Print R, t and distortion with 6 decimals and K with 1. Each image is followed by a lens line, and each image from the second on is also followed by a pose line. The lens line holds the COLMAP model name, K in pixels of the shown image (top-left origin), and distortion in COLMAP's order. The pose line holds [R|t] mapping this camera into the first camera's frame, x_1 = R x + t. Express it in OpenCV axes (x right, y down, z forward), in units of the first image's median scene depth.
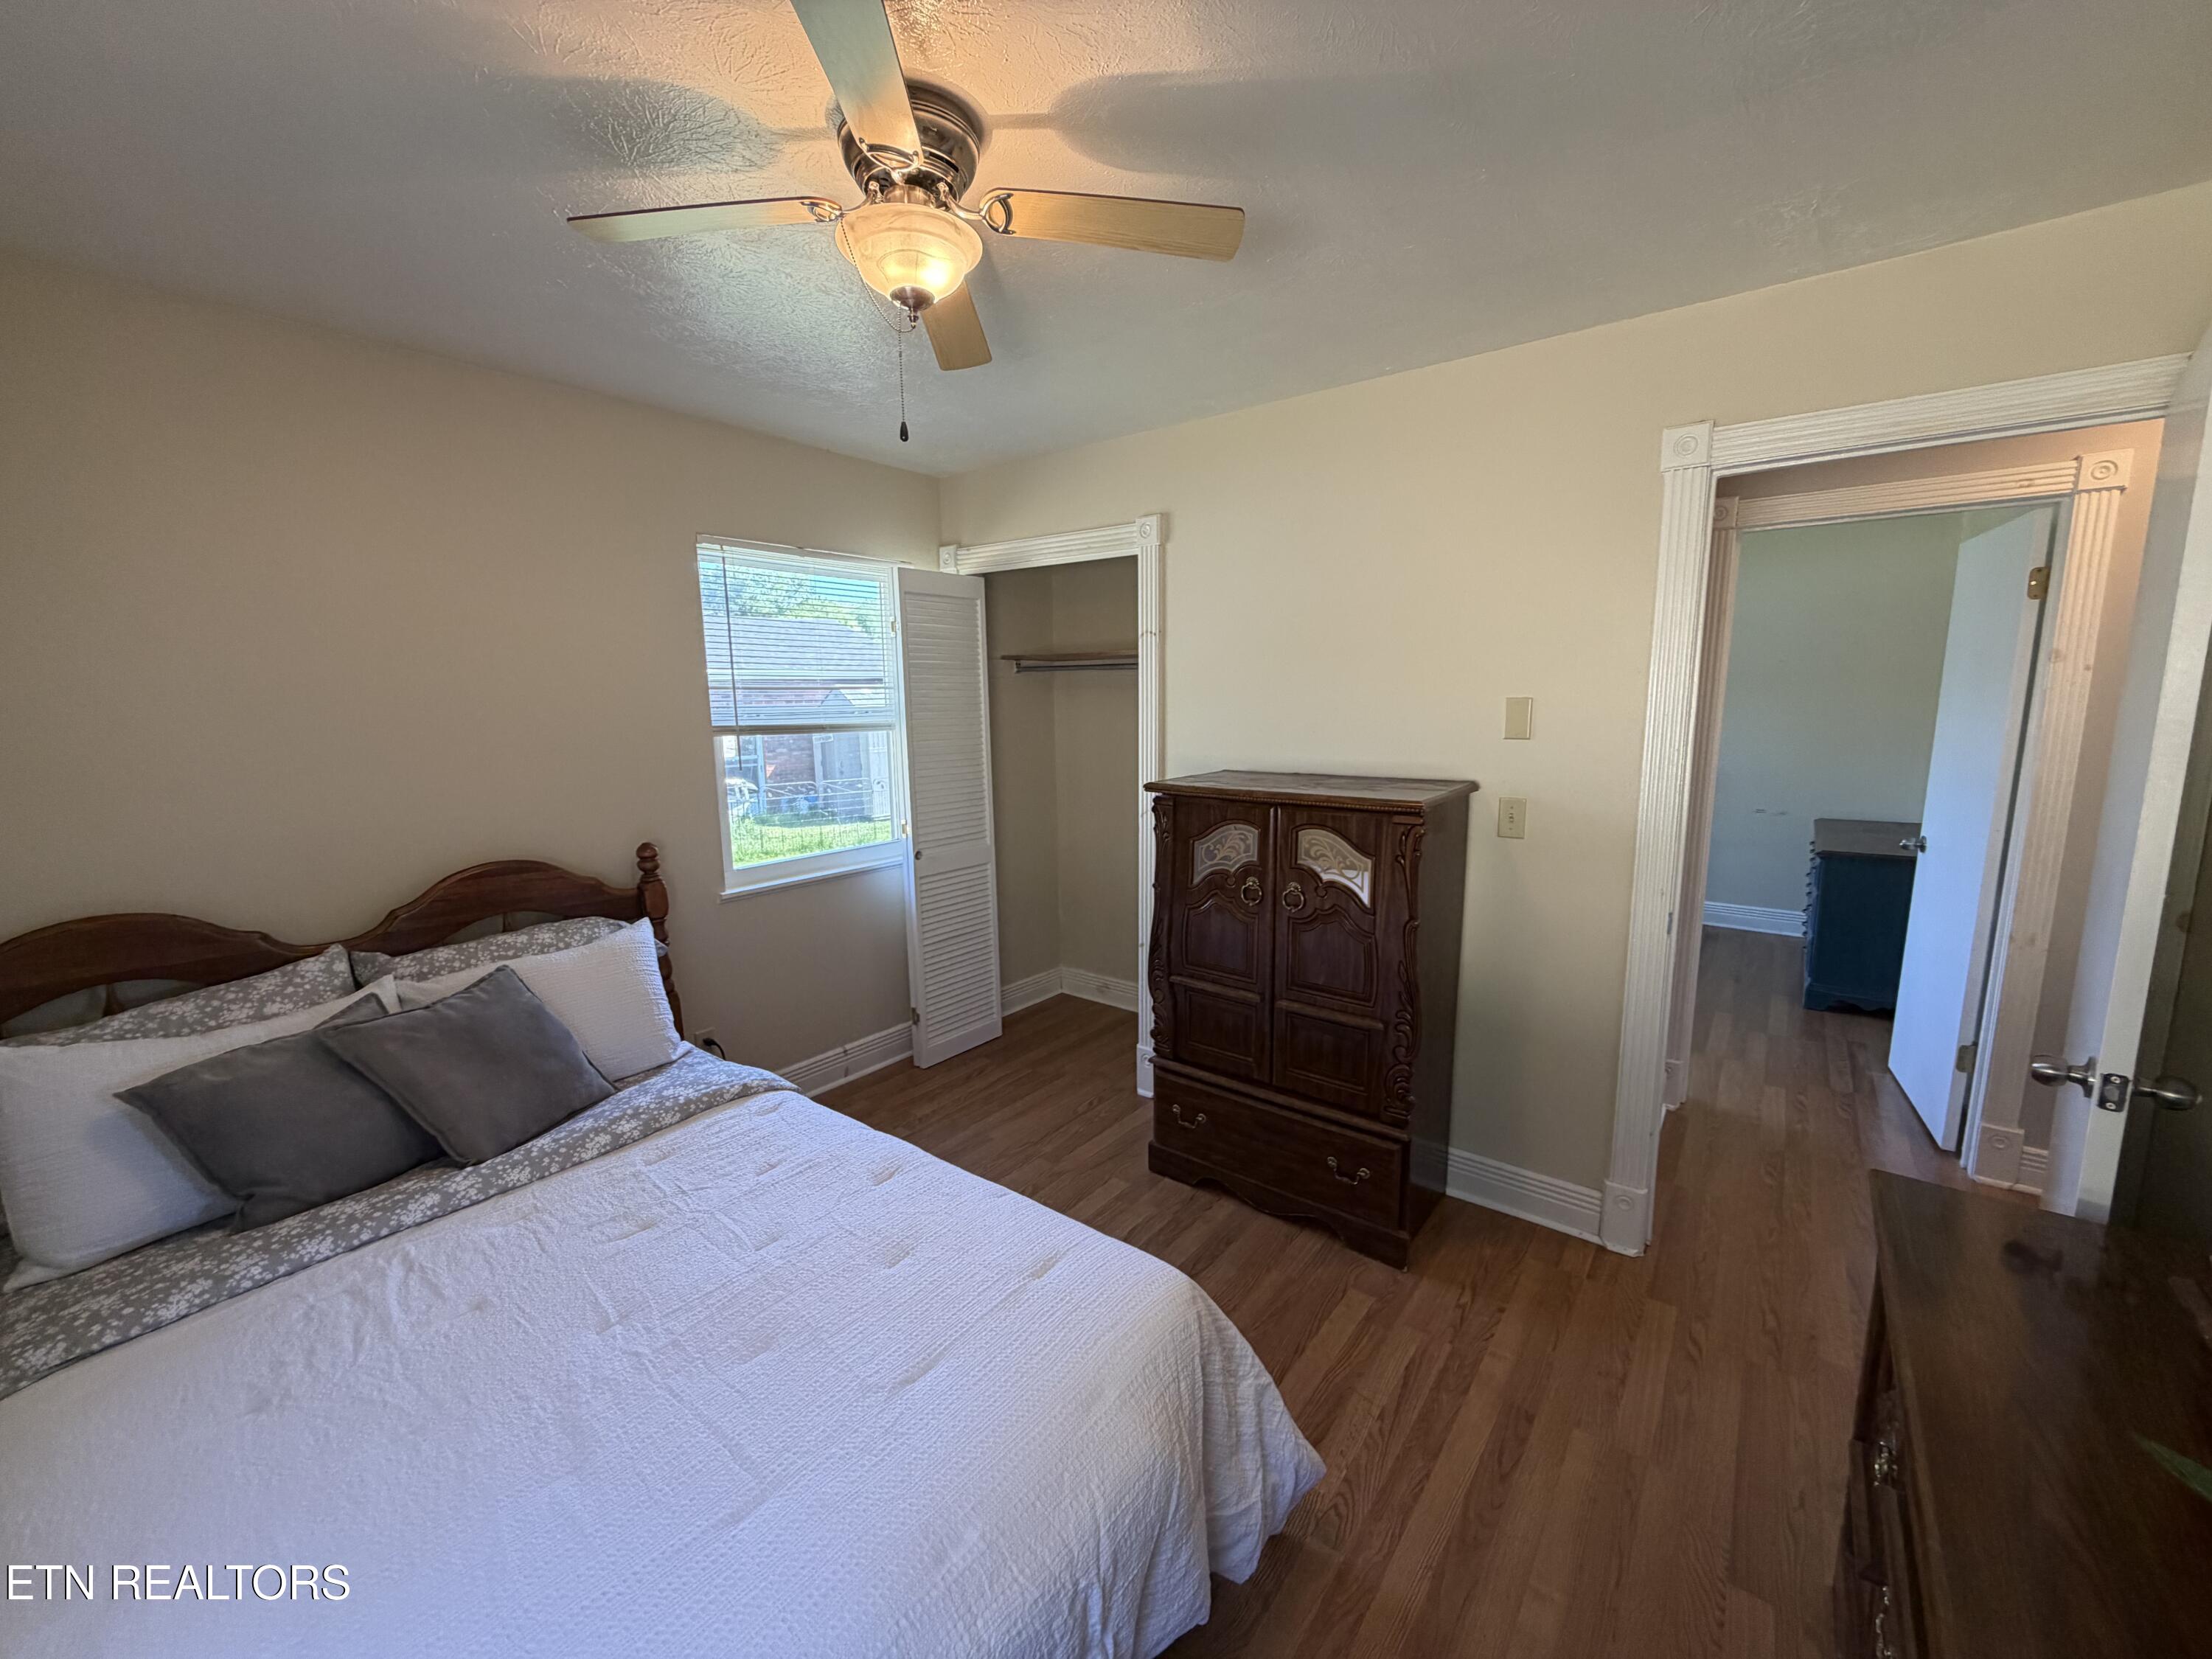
lens RADIAL K [[876.1, 0, 1097.4], [0, 876.1, 836.0], [0, 0, 1]] dist [-0.000953, 0.000685]
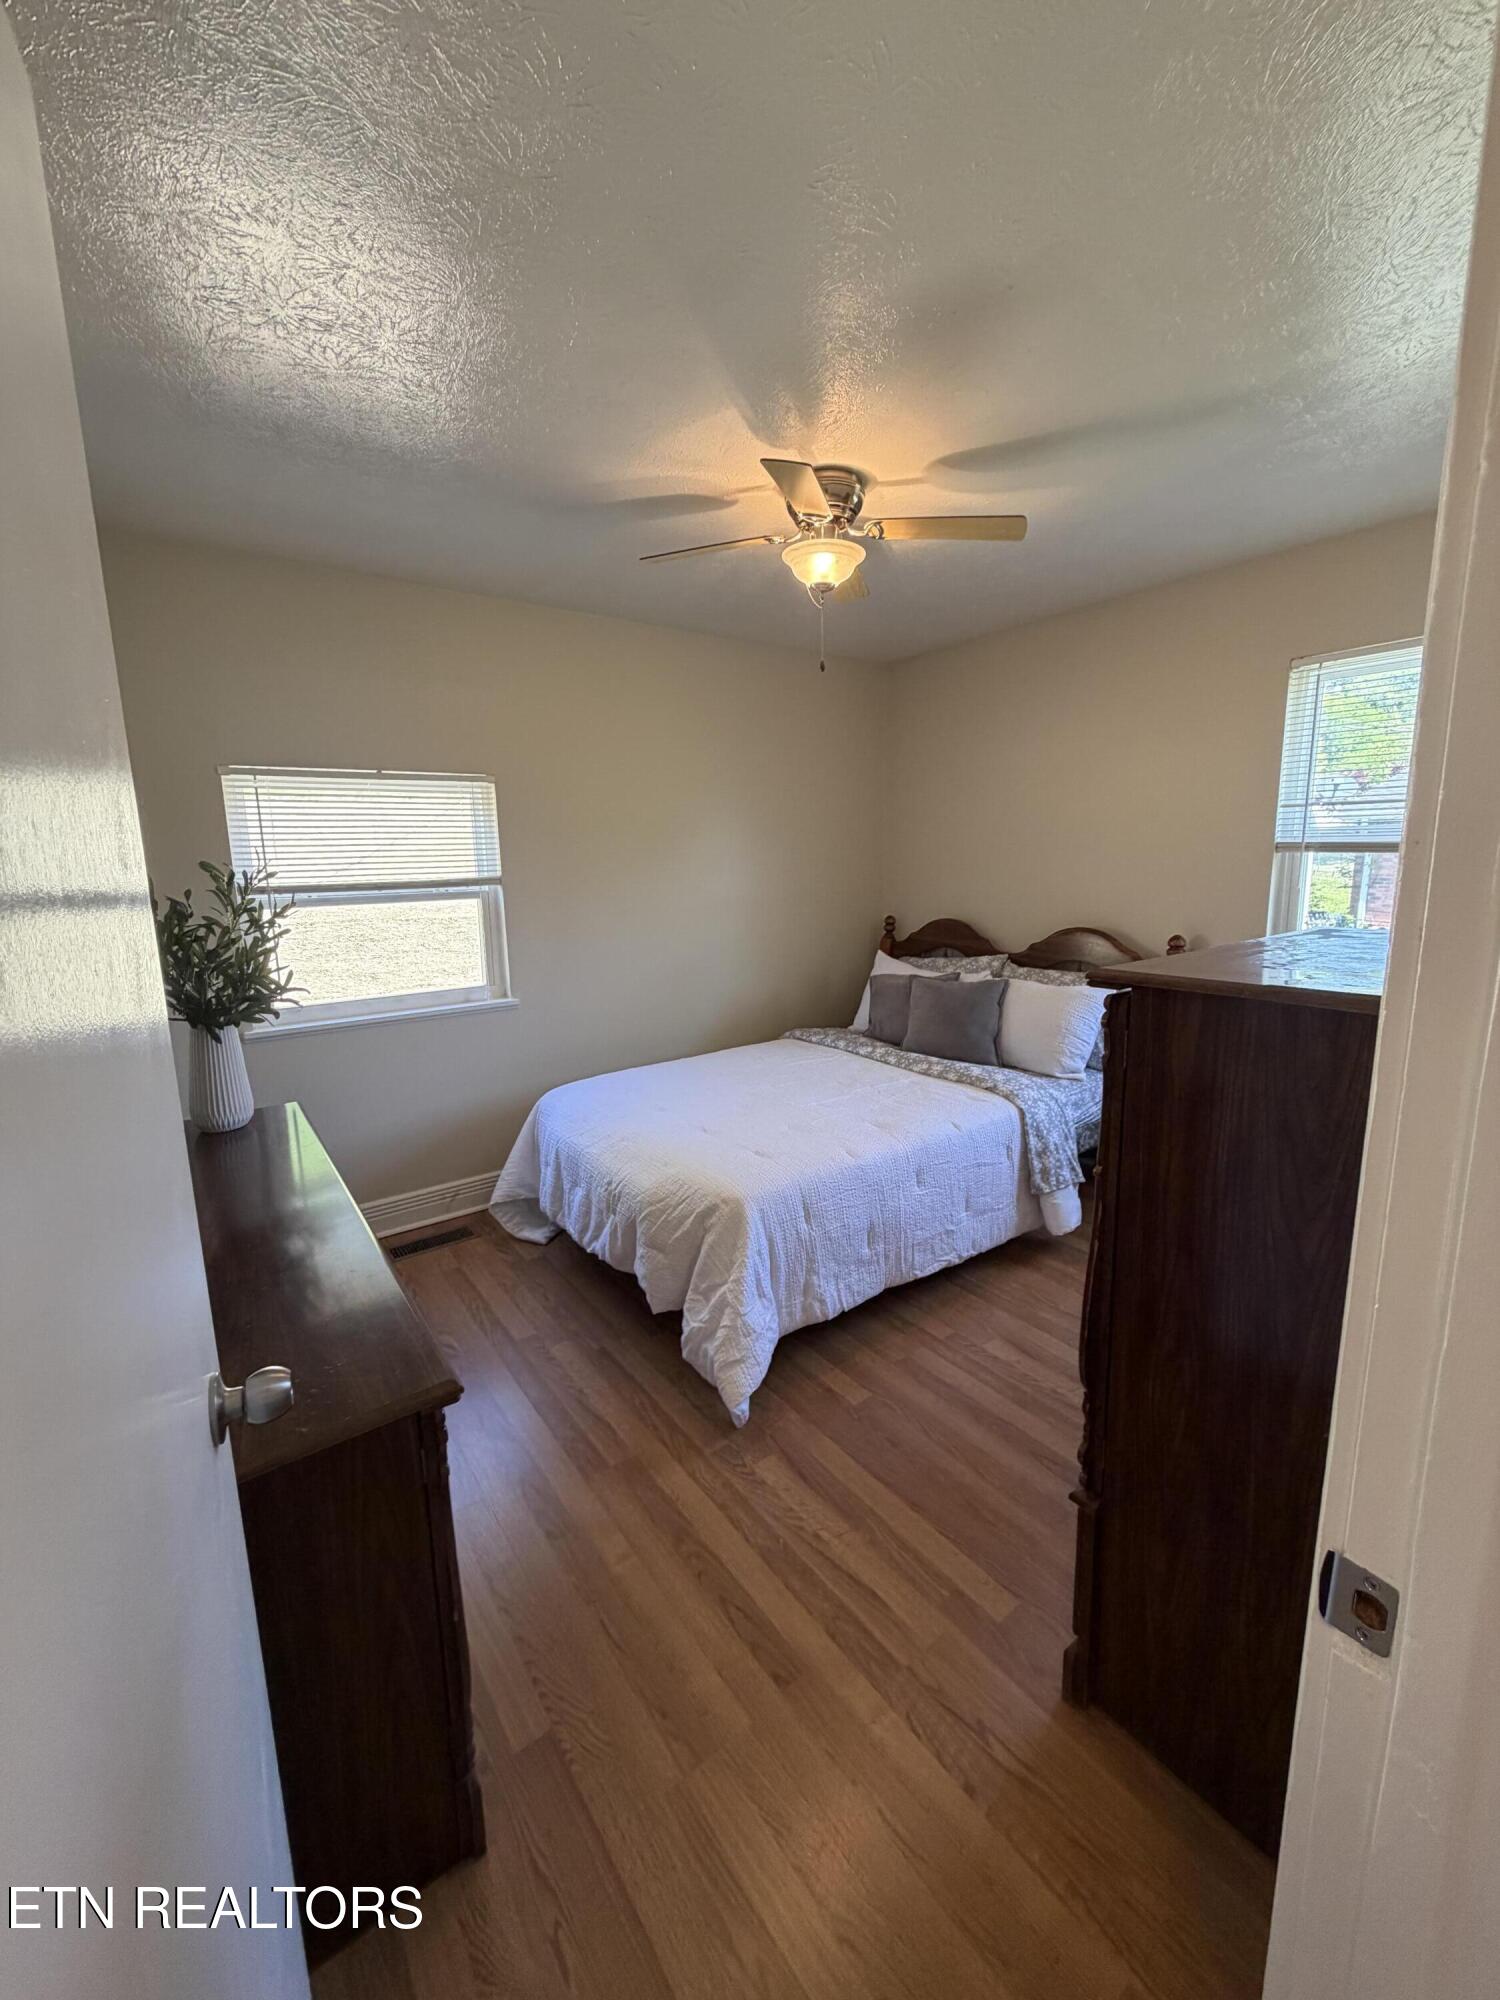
lens RADIAL K [[792.1, 0, 746.2], [0, 792.1, 994.2], [0, 0, 1]] dist [-0.000953, 0.000685]
pose [[-0.270848, 0.186739, -0.944336, 1.080165], [-0.130813, 0.964763, 0.228297, -0.129747], [0.953692, 0.185365, -0.236877, 1.017954]]
